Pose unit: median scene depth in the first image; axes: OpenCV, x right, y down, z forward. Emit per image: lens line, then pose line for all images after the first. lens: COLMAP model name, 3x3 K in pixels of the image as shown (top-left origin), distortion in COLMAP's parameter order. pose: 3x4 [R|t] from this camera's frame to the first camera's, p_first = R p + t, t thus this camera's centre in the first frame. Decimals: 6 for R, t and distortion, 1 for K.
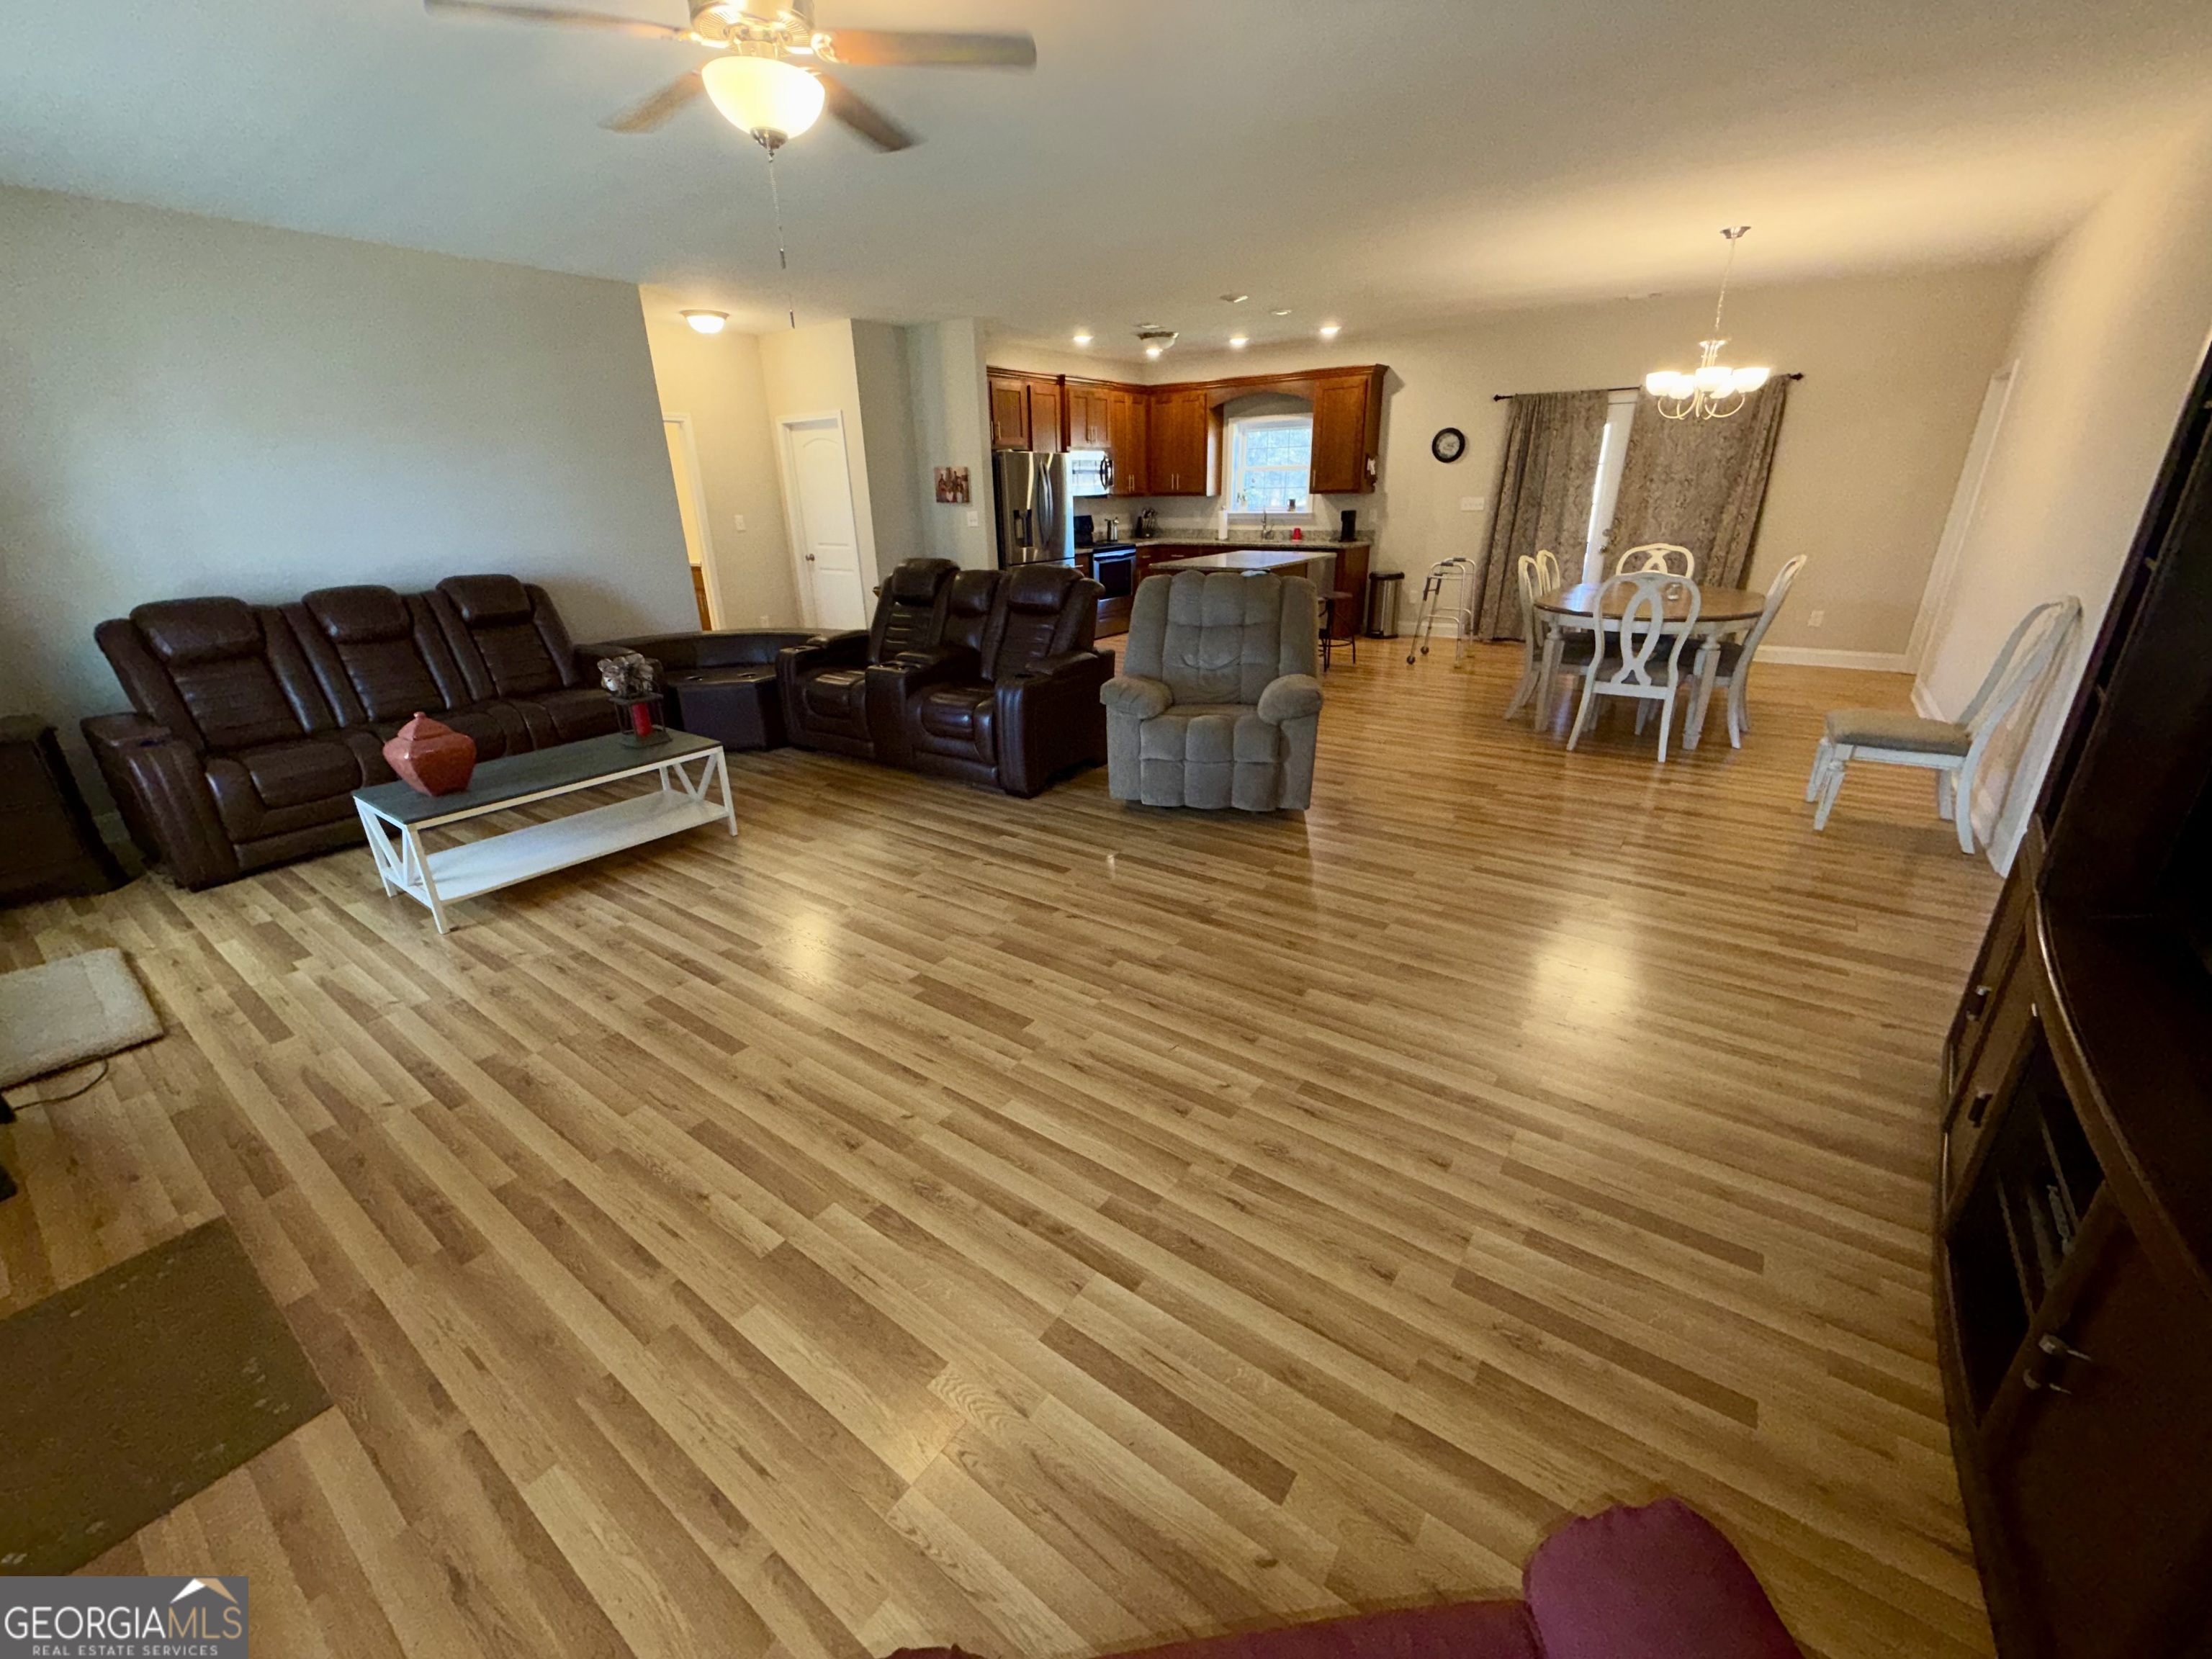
lens RADIAL K [[875.4, 0, 1101.0], [0, 875.4, 824.9], [0, 0, 1]] dist [0.012094, -0.000059]
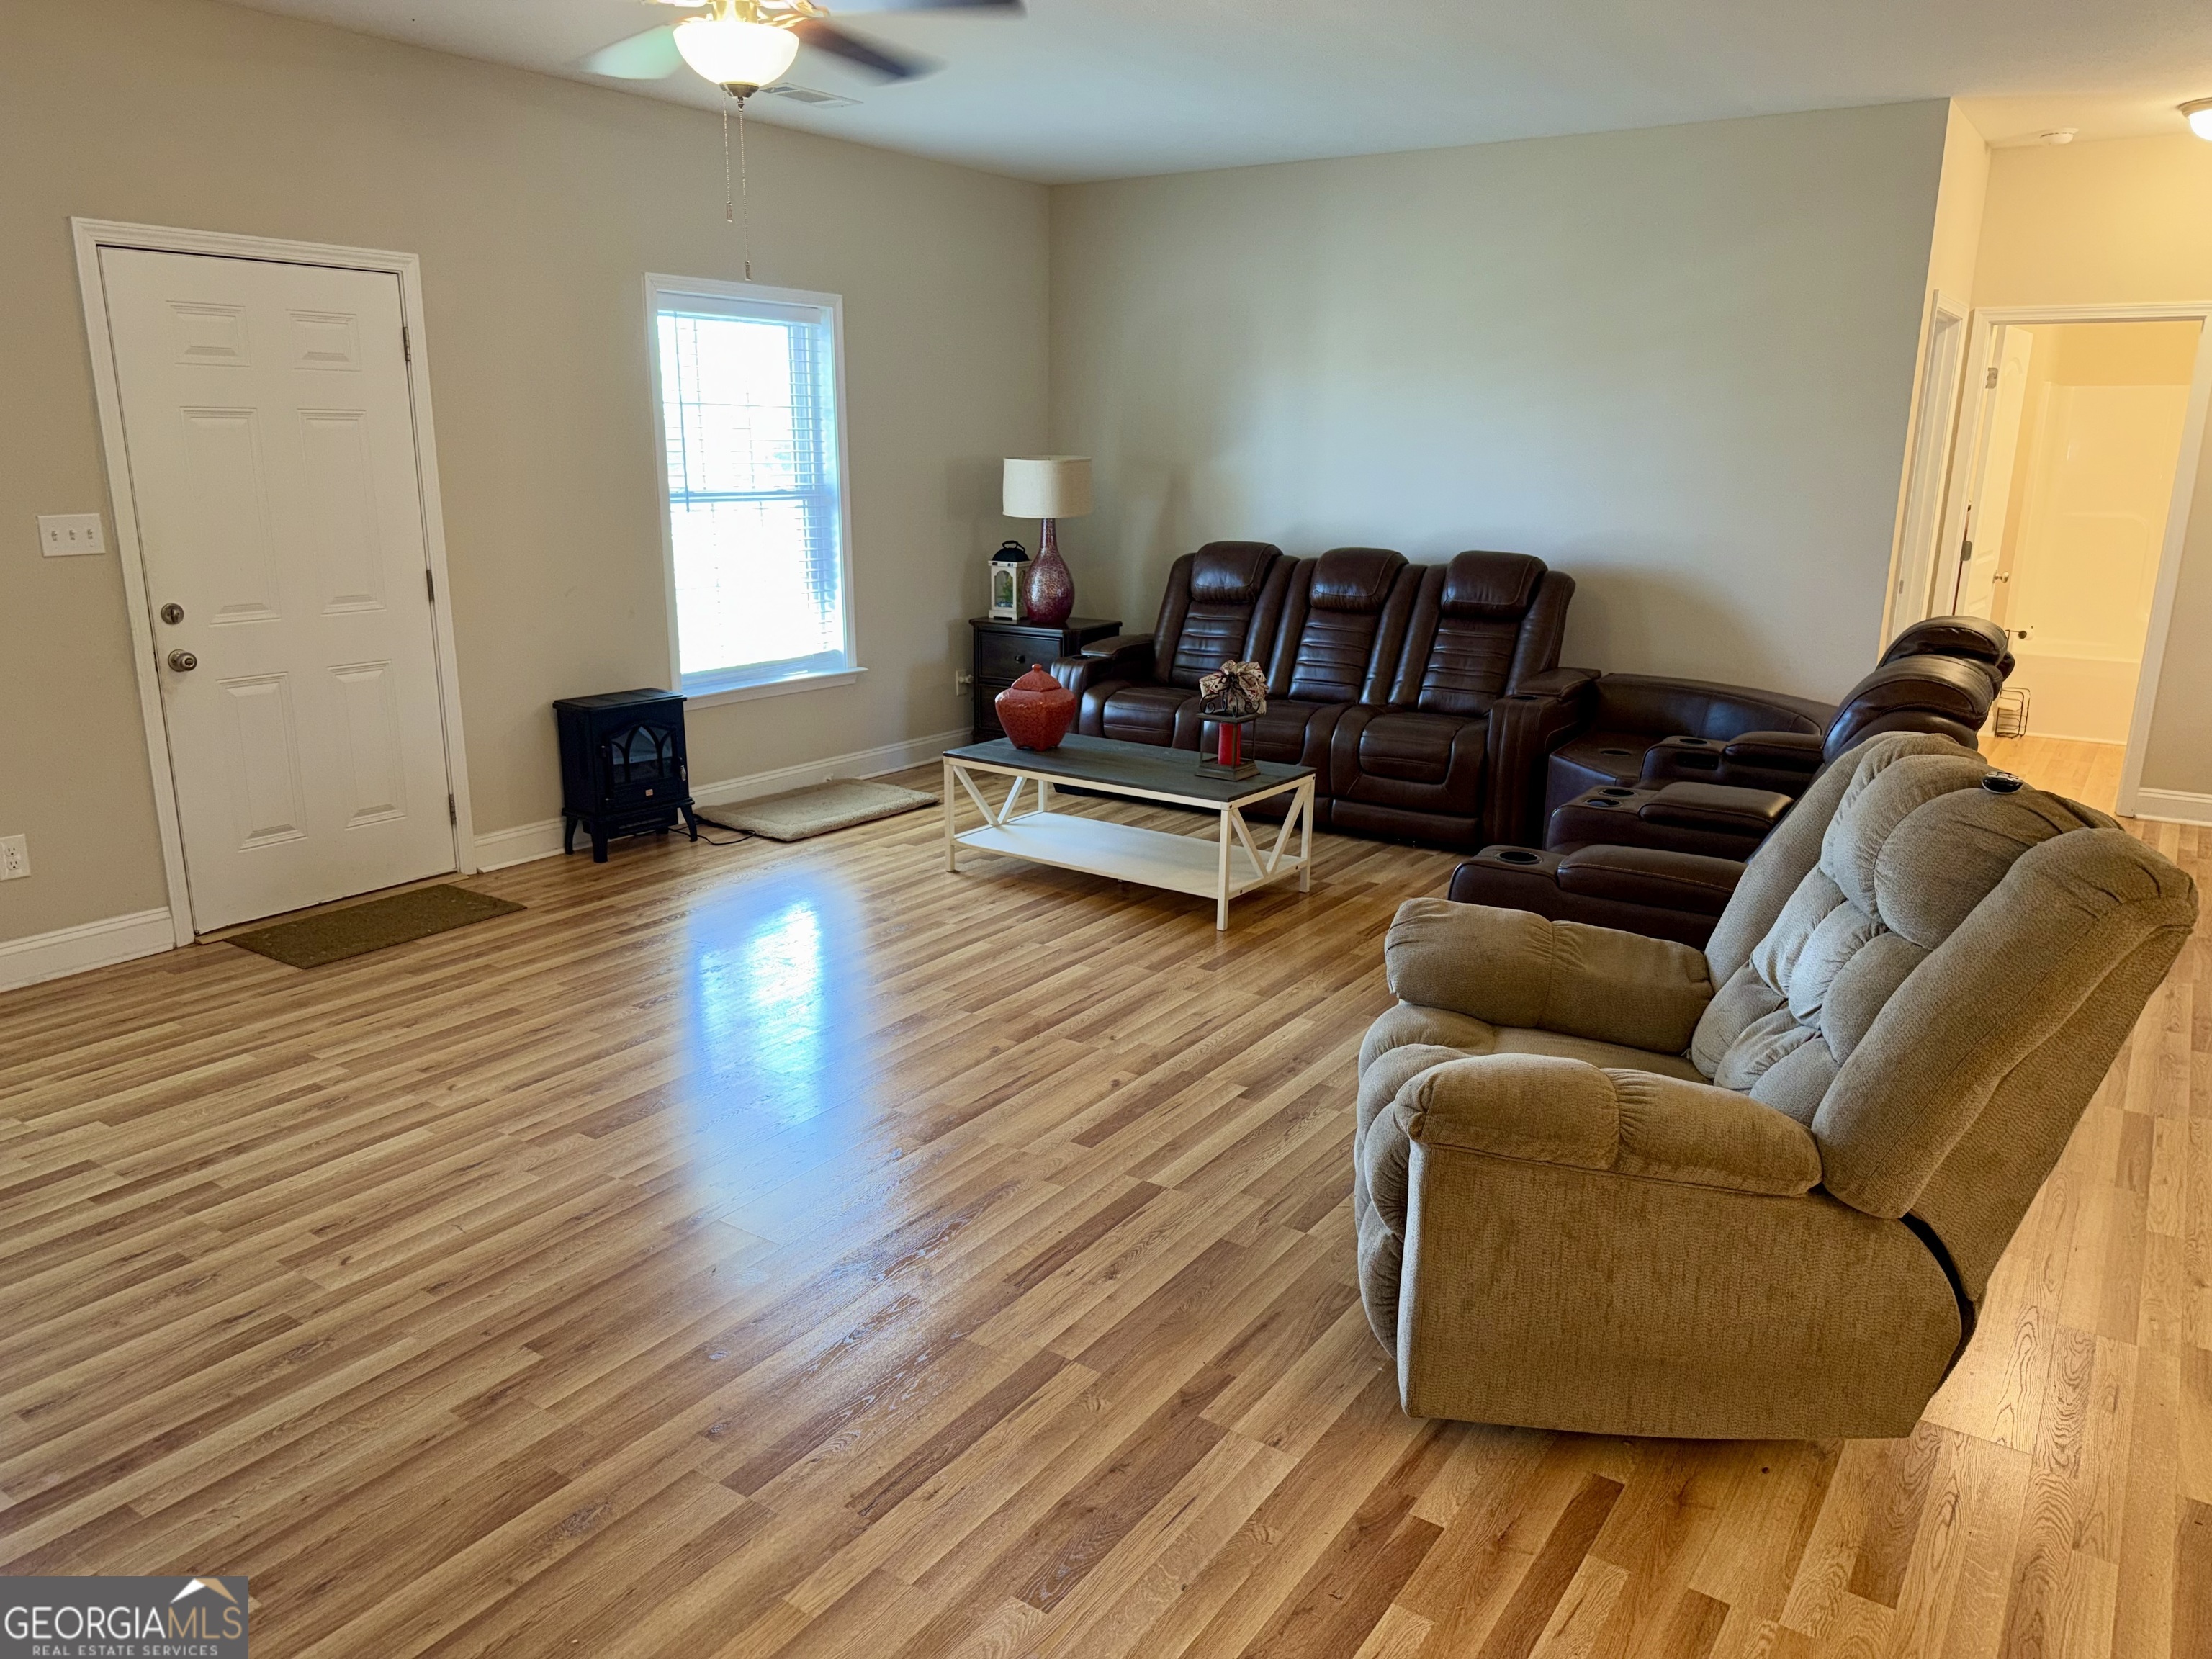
lens RADIAL K [[1552.7, 0, 1106.0], [0, 1552.7, 829.5], [0, 0, 1]] dist [0.094739, -0.115292]
pose [[0.031105, 0.266139, -0.963433, 1.330686], [-0.366117, 0.899941, 0.236779, -0.566009], [0.930049, 0.345364, 0.125430, 1.303175]]
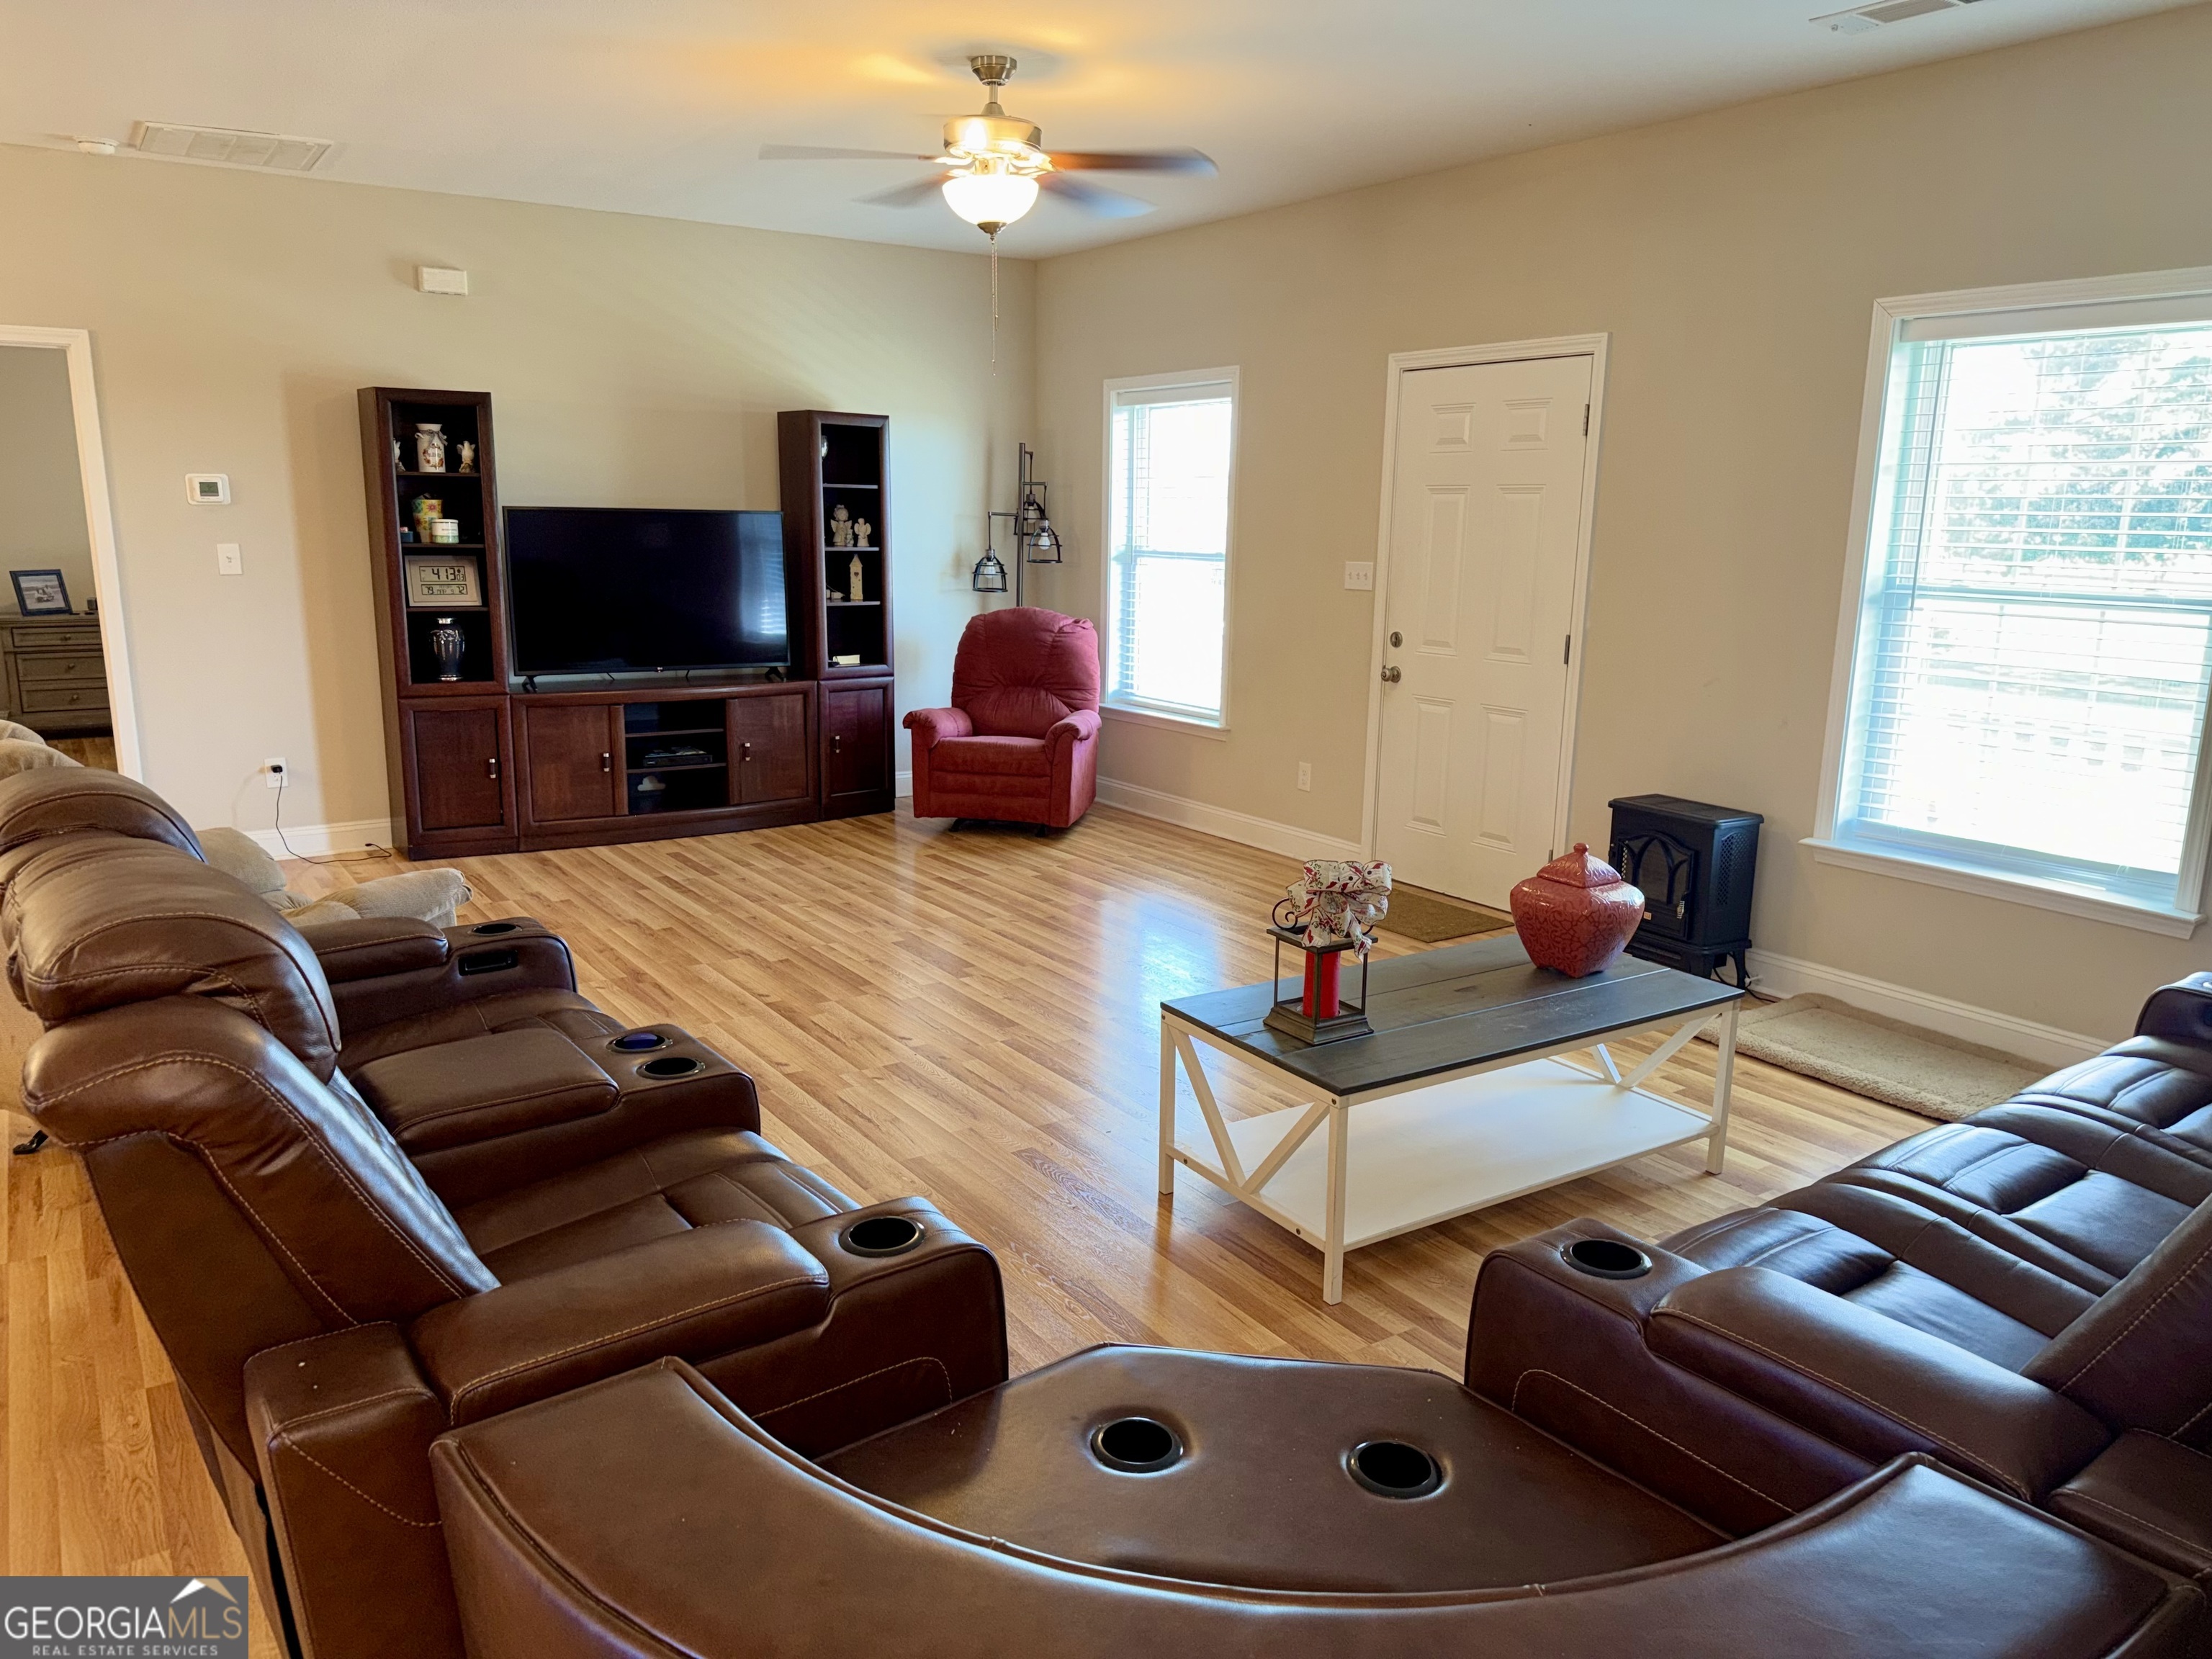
lens RADIAL K [[1552.7, 0, 1106.0], [0, 1552.7, 829.5], [0, 0, 1]] dist [0.094739, -0.115292]
pose [[-0.941276, -0.059532, 0.332349, -1.170458], [0.127310, 0.849100, 0.512660, -1.064134], [-0.312718, 0.524866, -0.791658, 2.816413]]
